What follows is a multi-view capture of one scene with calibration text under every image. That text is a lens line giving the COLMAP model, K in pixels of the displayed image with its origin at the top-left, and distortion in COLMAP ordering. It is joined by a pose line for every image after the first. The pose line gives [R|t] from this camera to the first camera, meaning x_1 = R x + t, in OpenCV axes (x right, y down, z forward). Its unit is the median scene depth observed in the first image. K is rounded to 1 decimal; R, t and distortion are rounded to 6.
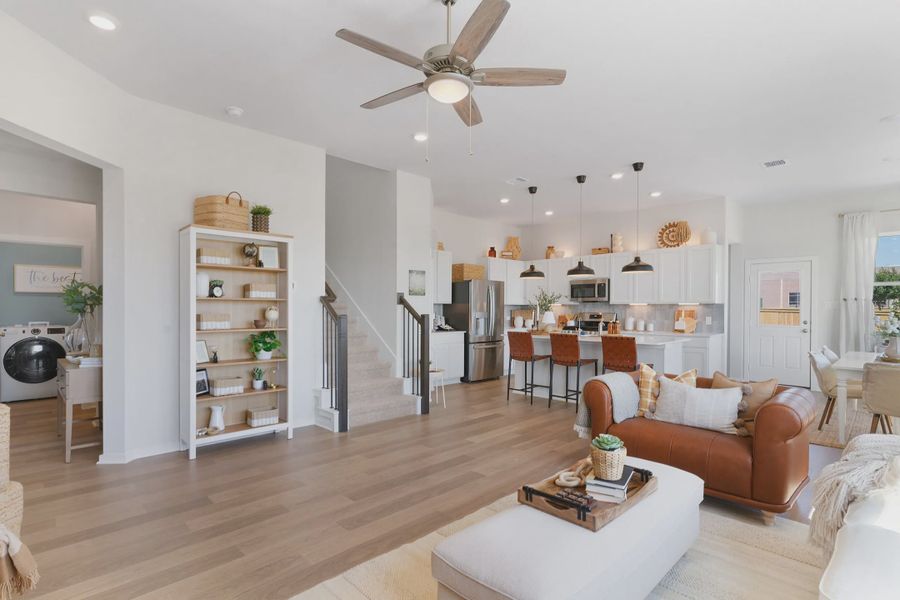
lens RADIAL K [[442.0, 0, 446.8], [0, 442.0, 312.6], [0, 0, 1]] dist [0.001970, 0.000292]
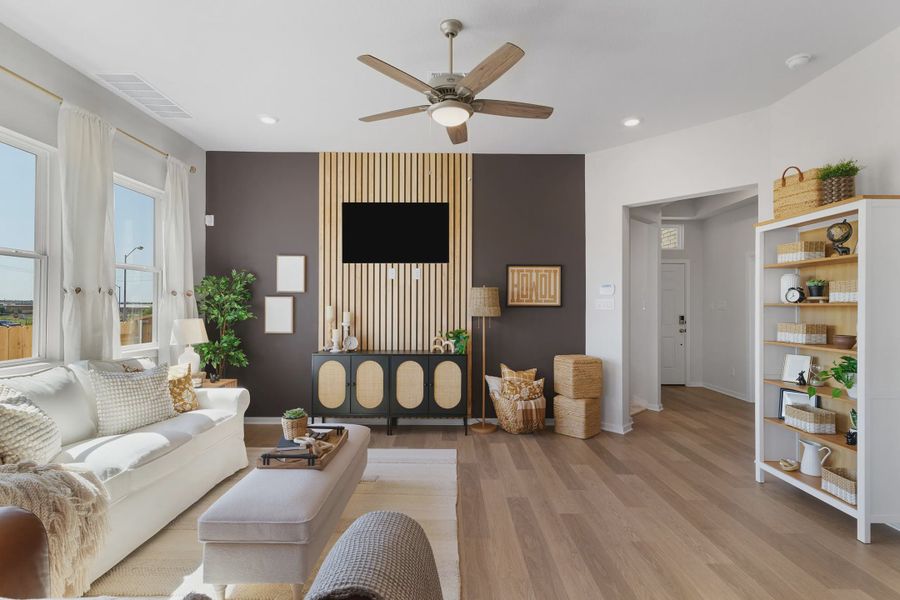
lens RADIAL K [[431.6, 0, 451.4], [0, 431.6, 303.6], [0, 0, 1]] dist [0.000165, -0.000024]
pose [[-0.696482, -0.009398, -0.717513, 0.324451], [-0.011150, 0.999935, -0.002274, -0.016544], [0.717487, 0.006417, -0.696542, 0.746493]]
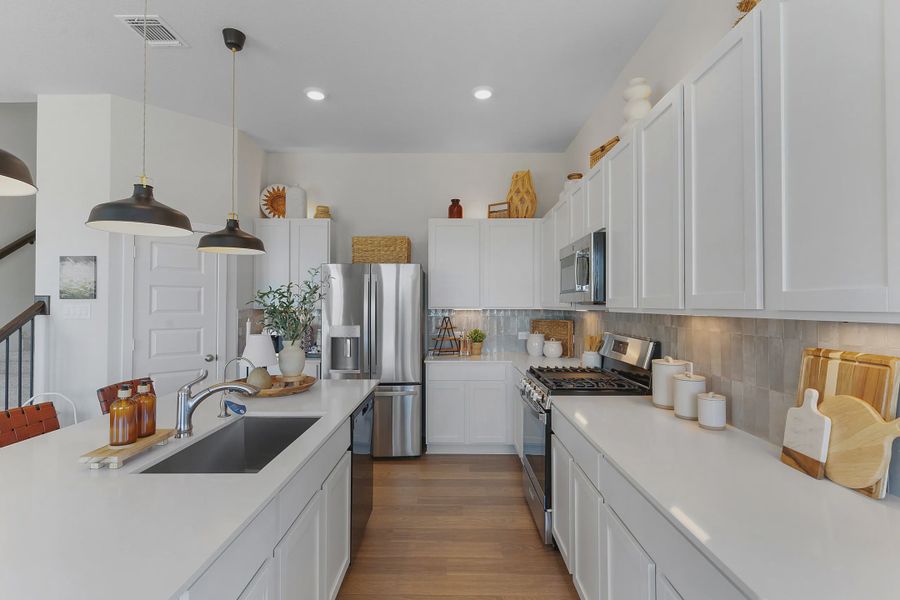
lens RADIAL K [[427.1, 0, 450.0], [0, 427.1, 300.0], [0, 0, 1]] dist [-0.009330, -0.000246]
pose [[0.713642, -0.010255, -0.700435, 0.687097], [-0.003177, 0.999835, -0.017875, -0.029768], [0.700503, 0.014982, 0.713492, 0.959630]]
